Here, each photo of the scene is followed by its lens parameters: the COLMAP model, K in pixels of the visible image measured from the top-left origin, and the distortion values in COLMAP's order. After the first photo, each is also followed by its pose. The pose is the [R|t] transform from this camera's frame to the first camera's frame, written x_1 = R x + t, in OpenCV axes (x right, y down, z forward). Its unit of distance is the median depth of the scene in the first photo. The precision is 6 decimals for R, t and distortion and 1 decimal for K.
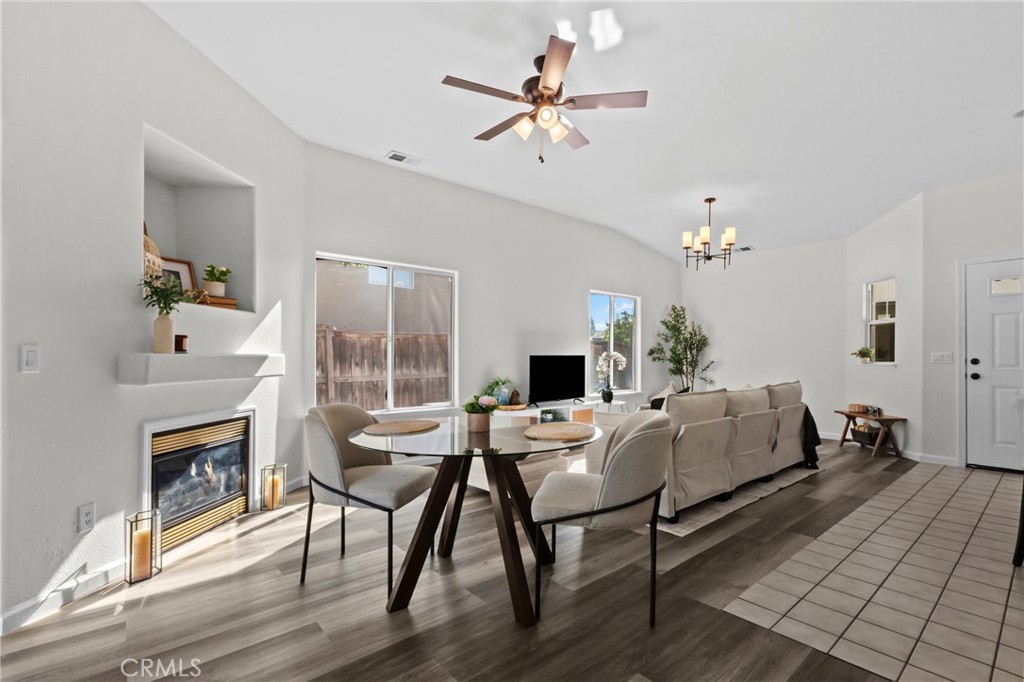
lens RADIAL K [[458.9, 0, 523.3], [0, 458.9, 356.7], [0, 0, 1]] dist [0.004539, 0.000839]
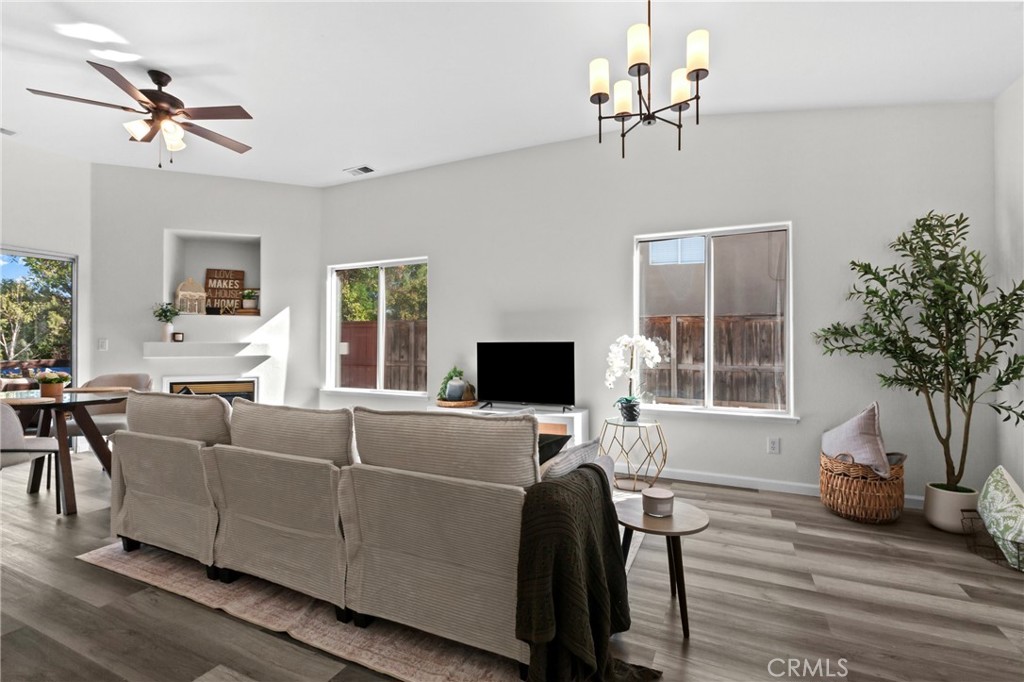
lens RADIAL K [[458.9, 0, 511.5], [0, 458.9, 336.9], [0, 0, 1]] dist [0.004539, 0.000839]
pose [[0.410552, -0.007839, -0.911803, 0.888643], [0.004029, 0.999969, -0.006782, -0.006904], [0.911828, -0.000890, 0.410571, 0.839302]]
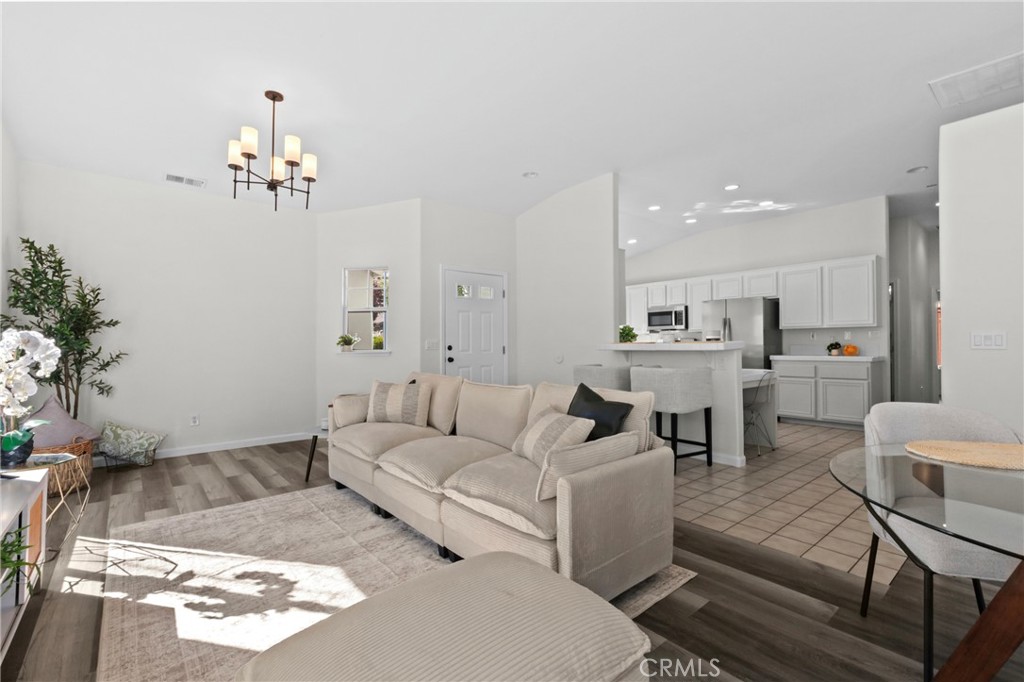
lens RADIAL K [[458.9, 0, 515.4], [0, 458.9, 339.8], [0, 0, 1]] dist [0.004539, 0.000839]
pose [[0.001734, 0.010124, 0.999947, -0.269808], [0.003590, 0.999942, -0.010130, 0.001490], [-0.999992, 0.003608, 0.001697, 0.805755]]
